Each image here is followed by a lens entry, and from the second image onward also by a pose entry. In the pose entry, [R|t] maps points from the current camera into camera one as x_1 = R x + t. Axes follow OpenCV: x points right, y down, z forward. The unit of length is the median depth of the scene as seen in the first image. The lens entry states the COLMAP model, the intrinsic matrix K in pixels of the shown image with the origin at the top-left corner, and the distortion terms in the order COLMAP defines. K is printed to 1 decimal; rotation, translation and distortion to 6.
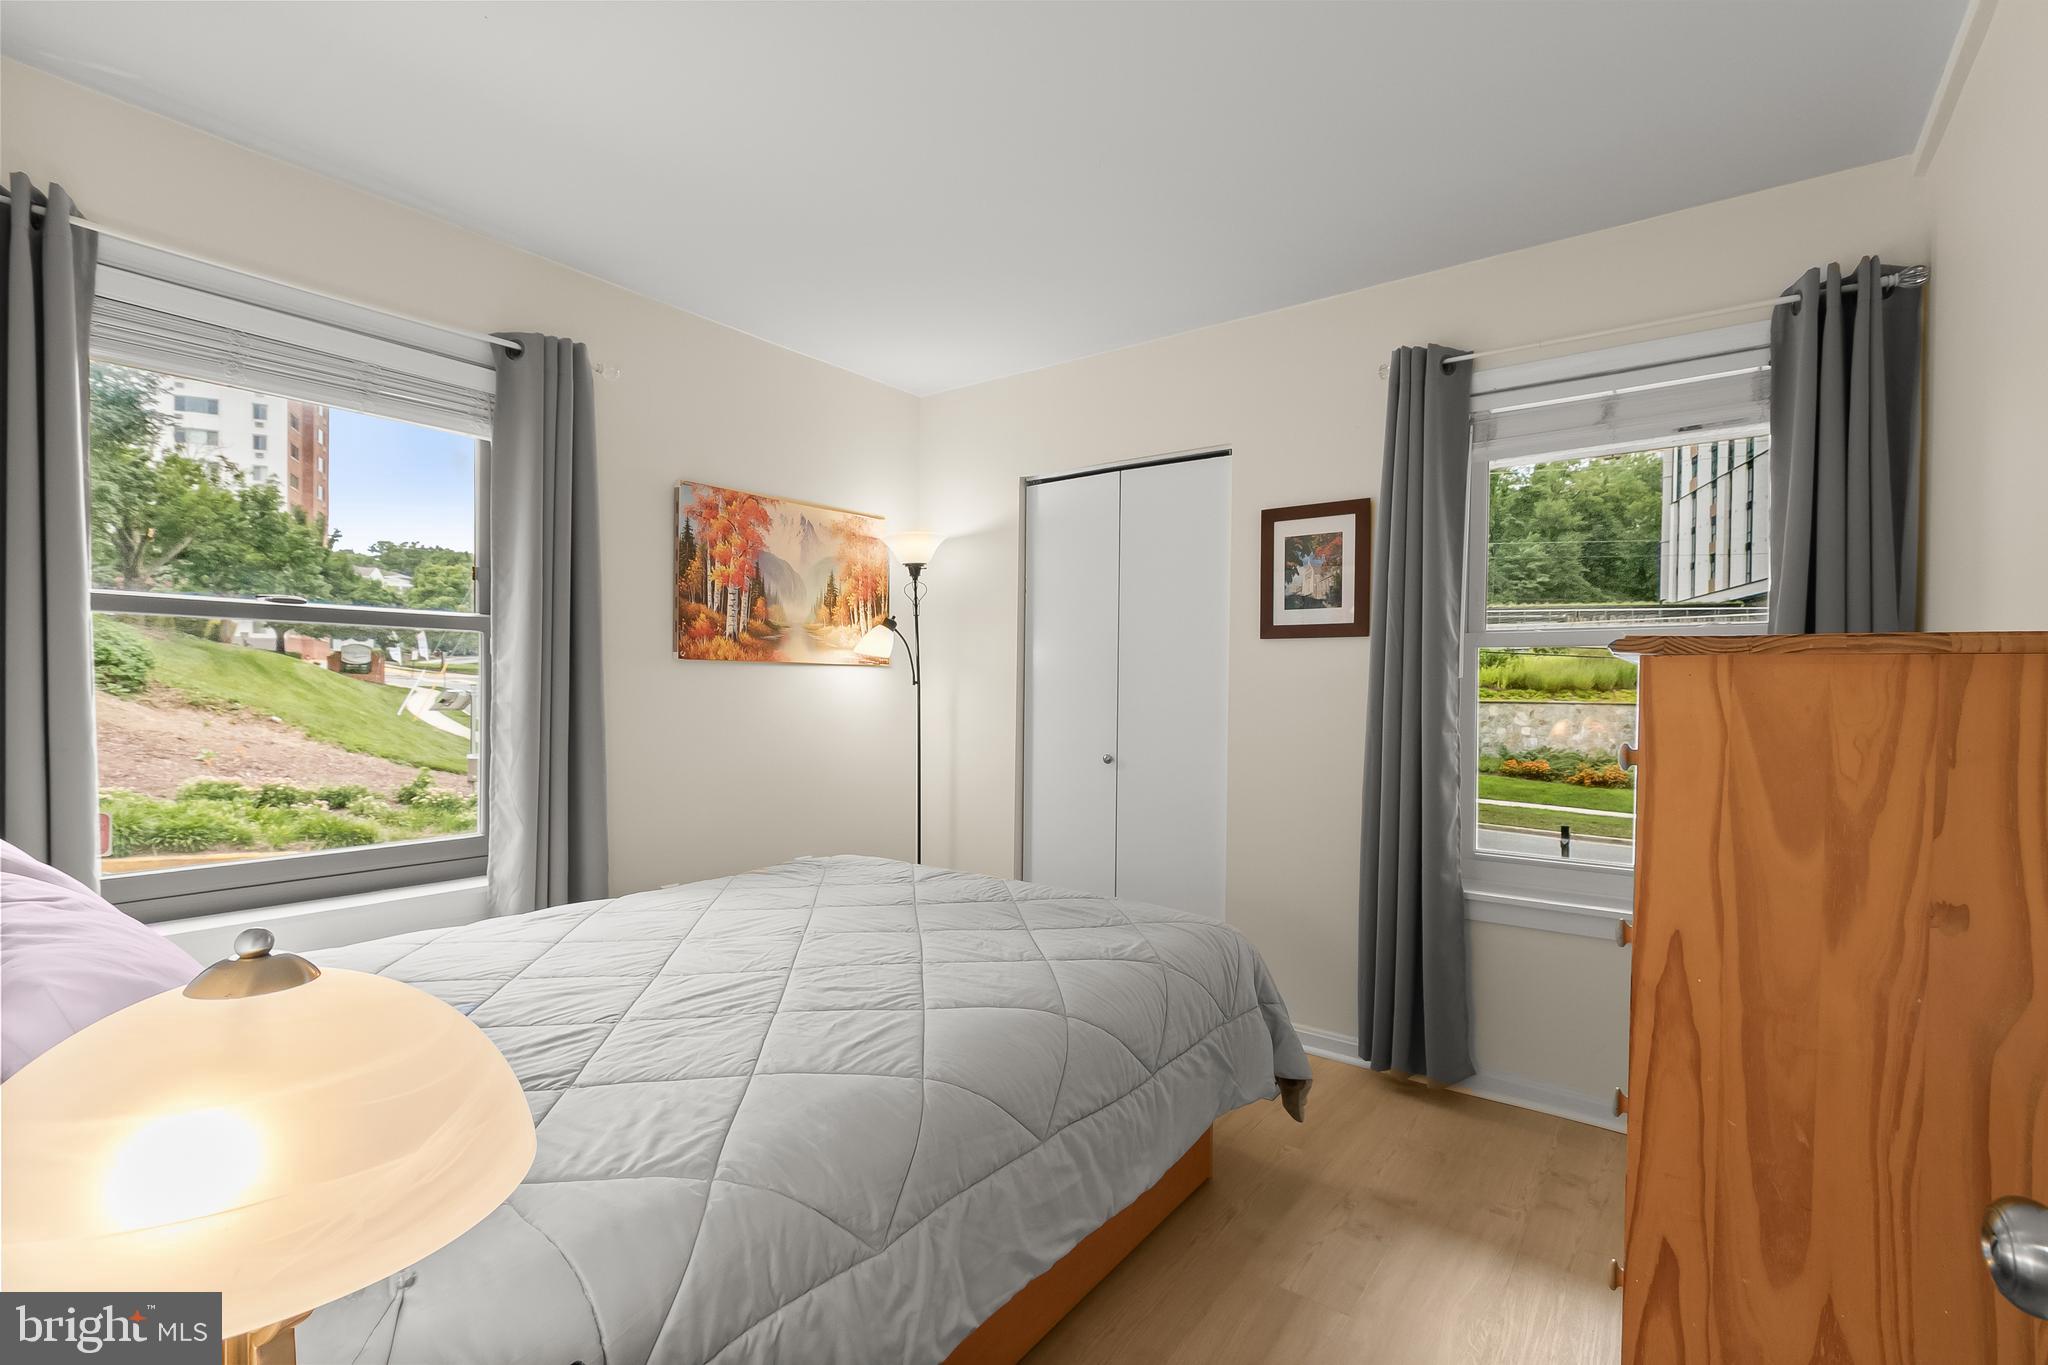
lens RADIAL K [[944.6, 0, 1011.7], [0, 944.6, 711.2], [0, 0, 1]] dist [-0.002034, -0.000809]
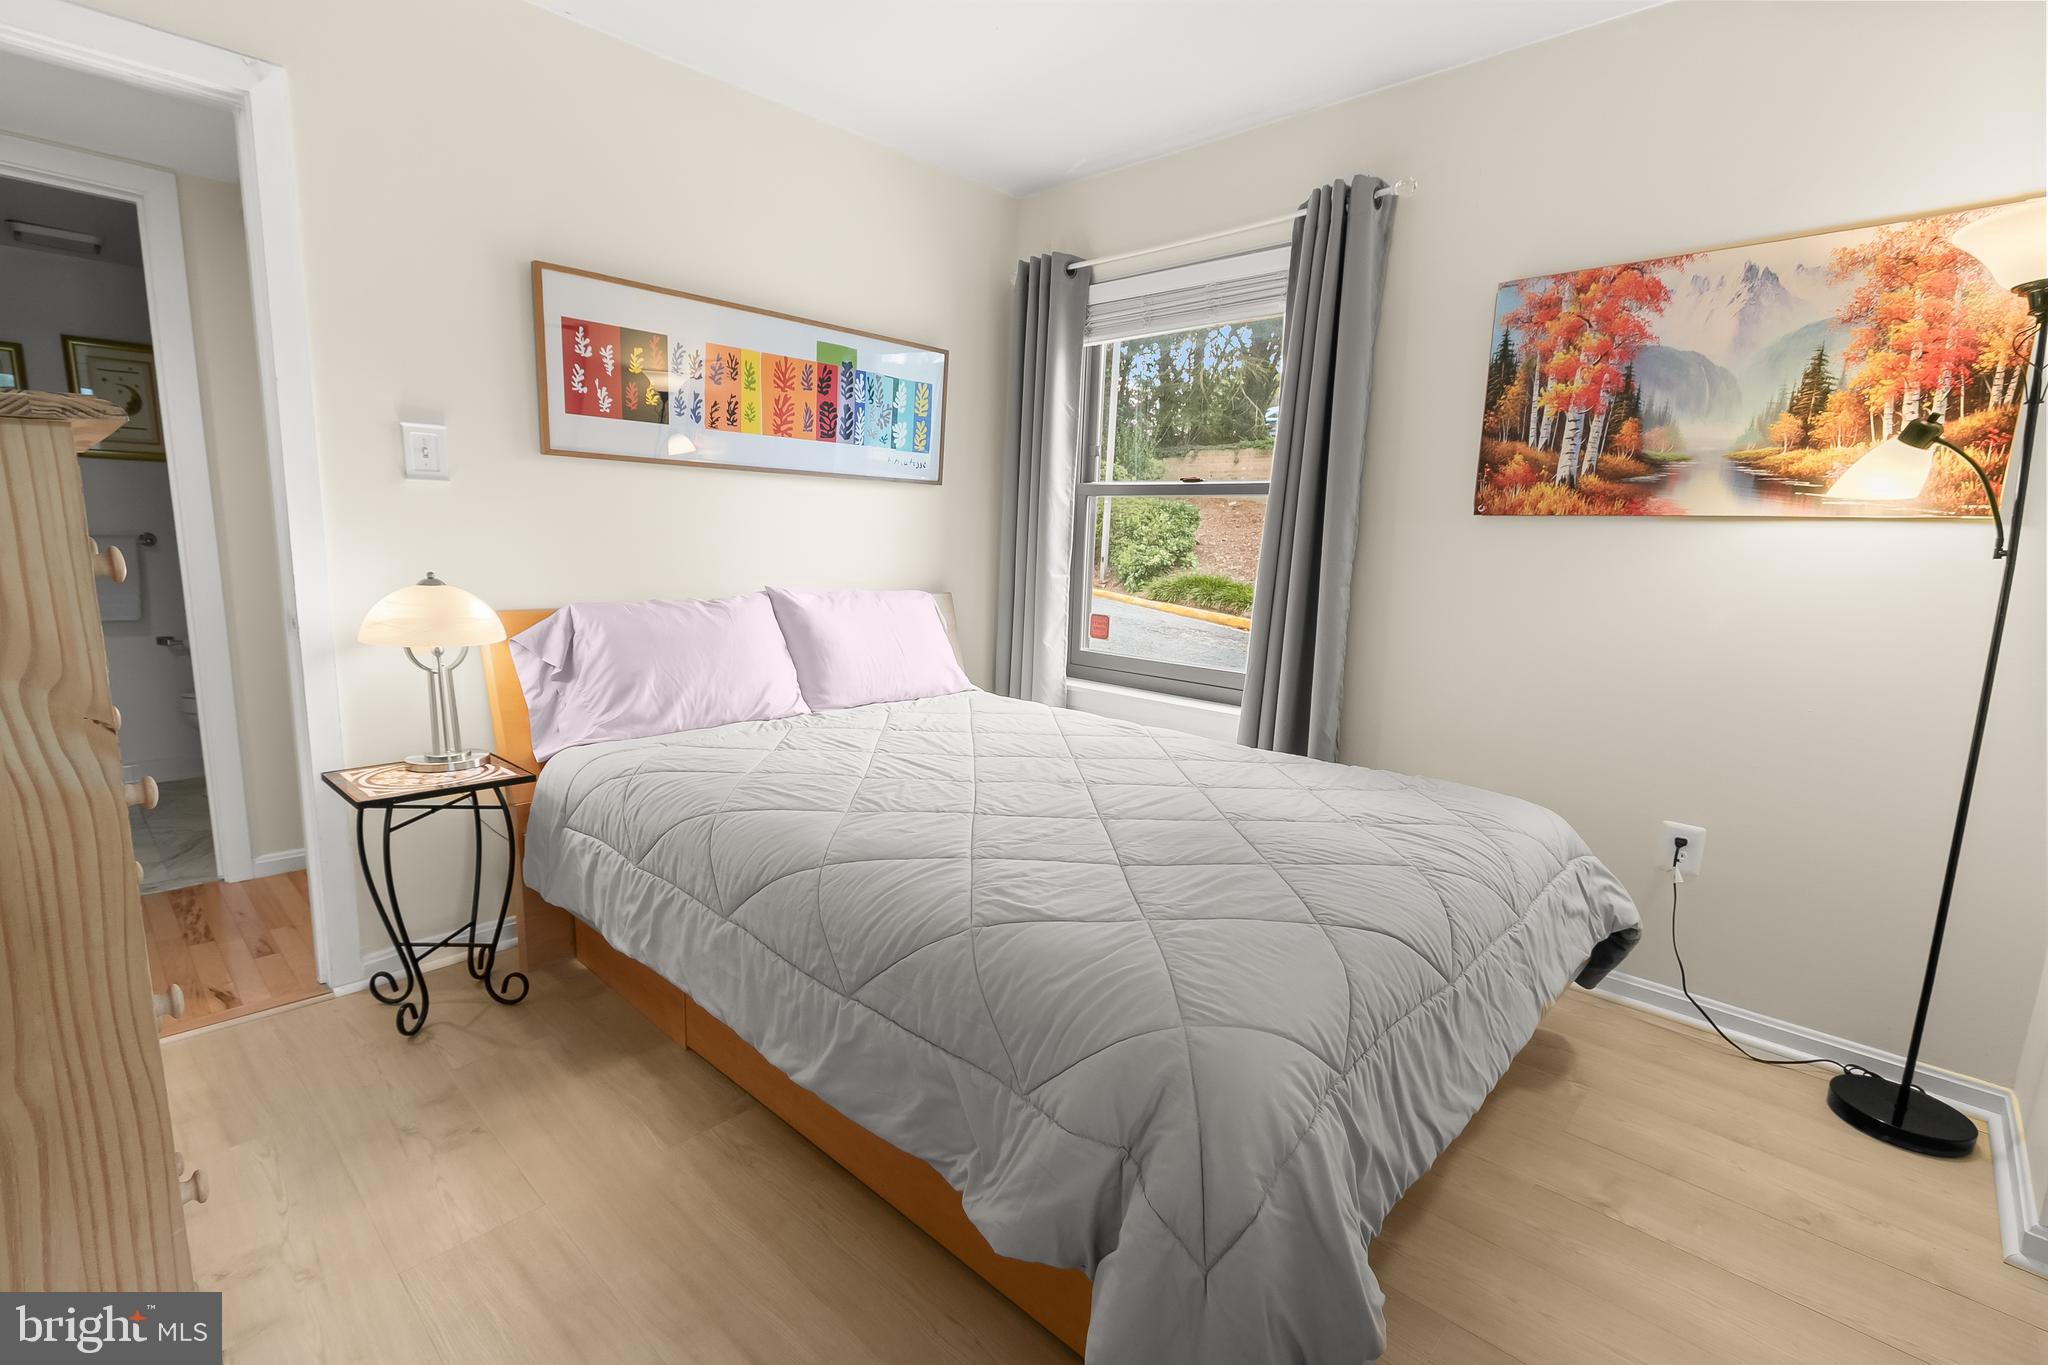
lens RADIAL K [[944.6, 0, 1011.7], [0, 944.6, 711.2], [0, 0, 1]] dist [-0.002034, -0.000809]
pose [[-0.133389, 0.165227, -0.977194, 0.501205], [-0.059186, 0.982917, 0.174274, -0.006919], [0.989295, 0.081082, -0.121331, 0.683185]]
